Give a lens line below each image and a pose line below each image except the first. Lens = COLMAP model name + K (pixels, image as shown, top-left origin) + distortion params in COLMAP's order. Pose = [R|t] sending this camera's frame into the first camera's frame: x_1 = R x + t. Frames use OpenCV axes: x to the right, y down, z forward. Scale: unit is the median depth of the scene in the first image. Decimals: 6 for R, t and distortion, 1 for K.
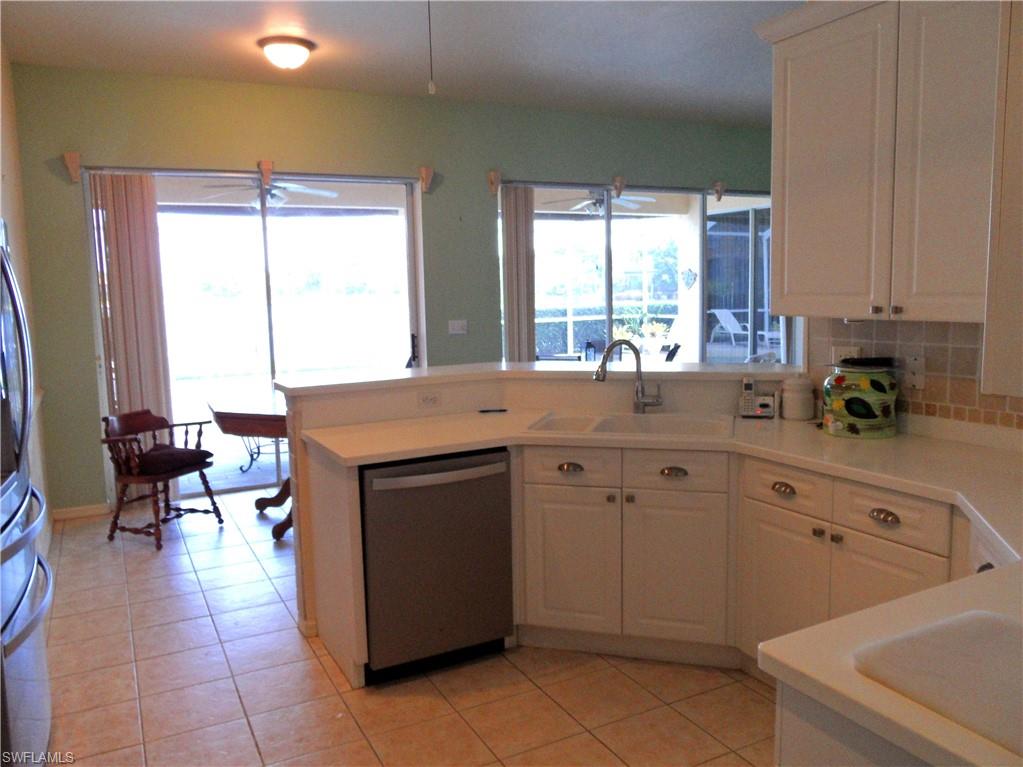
lens RADIAL K [[788.4, 0, 510.1], [0, 788.4, 384.5], [0, 0, 1]] dist [-0.004850, -0.000441]
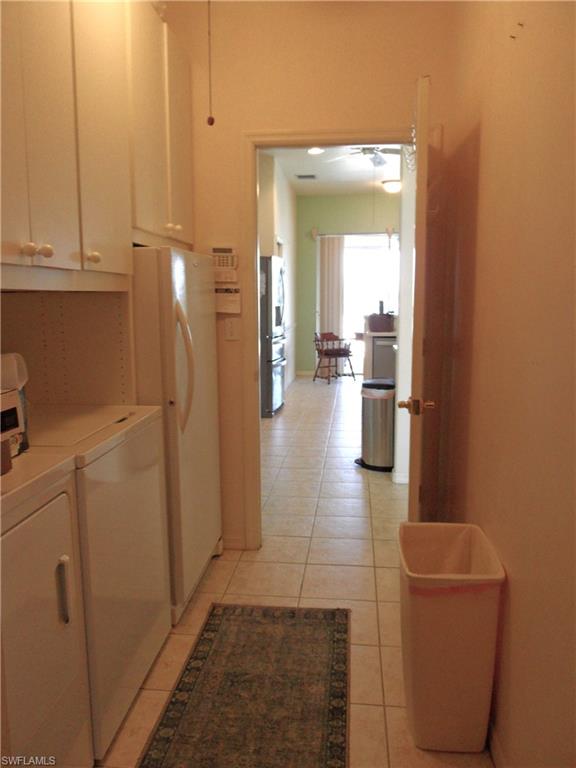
lens RADIAL K [[591.9, 0, 288.1], [0, 591.9, 383.2], [0, 0, 1]] dist [-0.004850, -0.000441]
pose [[0.831633, 0.103756, -0.545546, 0.471920], [-0.082704, 0.994576, 0.063082, 0.088491], [0.549132, -0.007342, 0.835703, -0.654803]]
